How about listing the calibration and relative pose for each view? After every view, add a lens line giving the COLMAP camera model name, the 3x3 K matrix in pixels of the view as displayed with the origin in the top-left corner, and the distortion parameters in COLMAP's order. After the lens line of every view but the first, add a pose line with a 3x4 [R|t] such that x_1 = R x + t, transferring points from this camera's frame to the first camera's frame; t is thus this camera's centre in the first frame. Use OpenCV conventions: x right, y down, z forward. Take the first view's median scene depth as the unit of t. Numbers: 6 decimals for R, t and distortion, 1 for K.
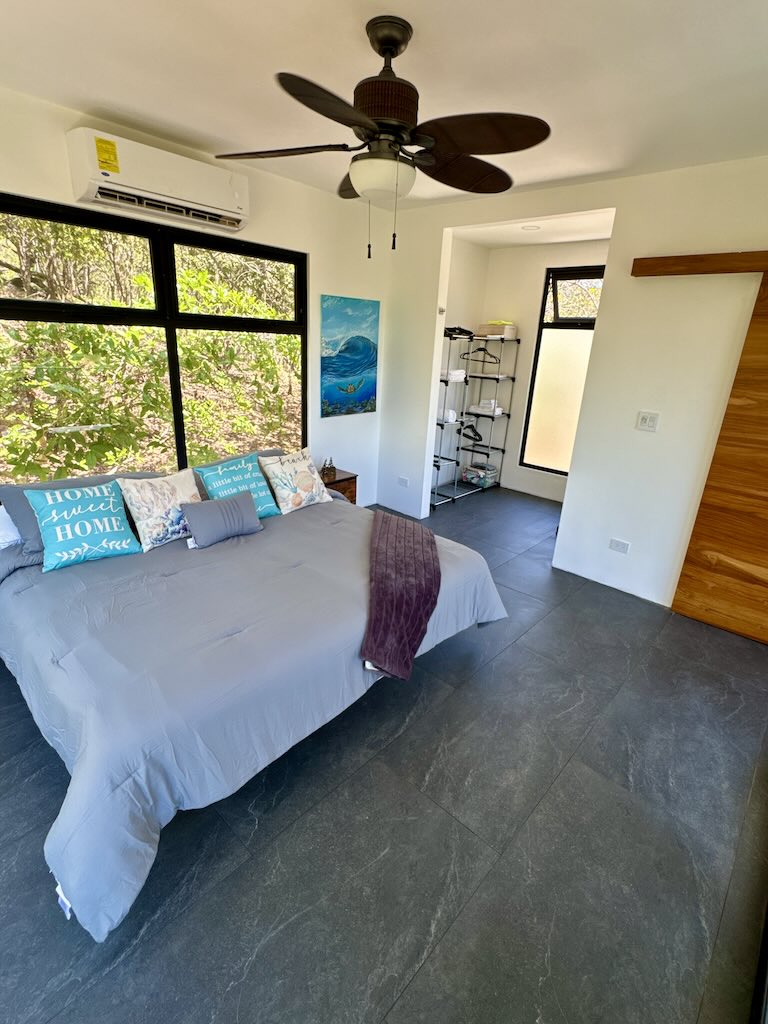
lens RADIAL K [[490.1, 0, 382.7], [0, 490.1, 511.1], [0, 0, 1]] dist [0.000411, 0.000418]
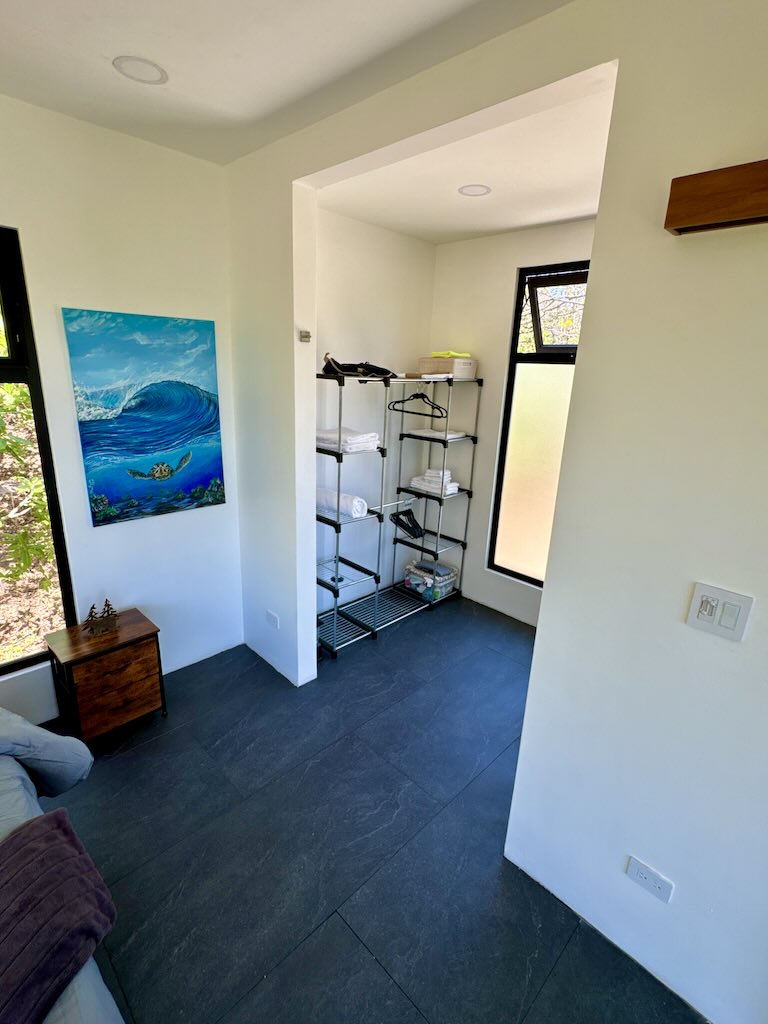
lens RADIAL K [[490.1, 0, 381.8], [0, 490.1, 511.2], [0, 0, 1]] dist [0.000411, 0.000418]
pose [[0.999042, 0.003303, -0.043643, 0.234783], [-0.005685, 0.998493, -0.054579, -0.187418], [0.043397, 0.054775, 0.997555, 0.478271]]
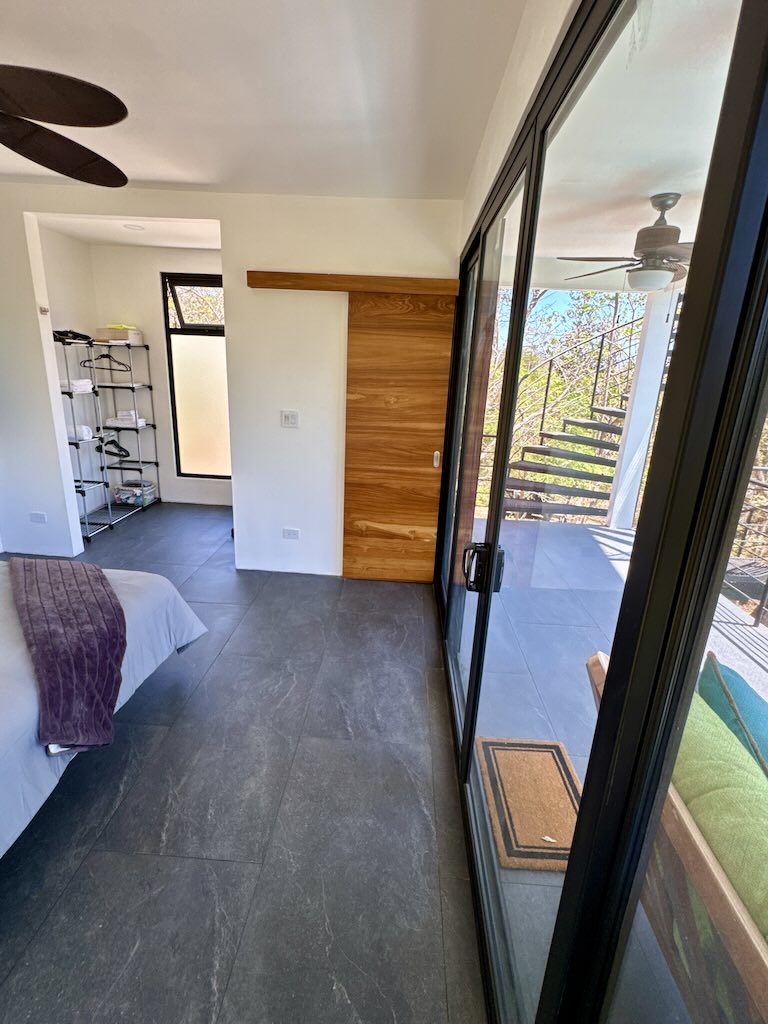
lens RADIAL K [[490.1, 0, 382.6], [0, 490.1, 510.9], [0, 0, 1]] dist [0.000411, 0.000418]
pose [[0.769402, -0.197270, 0.607540, -0.012154], [0.205351, 0.977017, 0.057179, 0.000223], [-0.604857, 0.080765, 0.792228, 0.005502]]
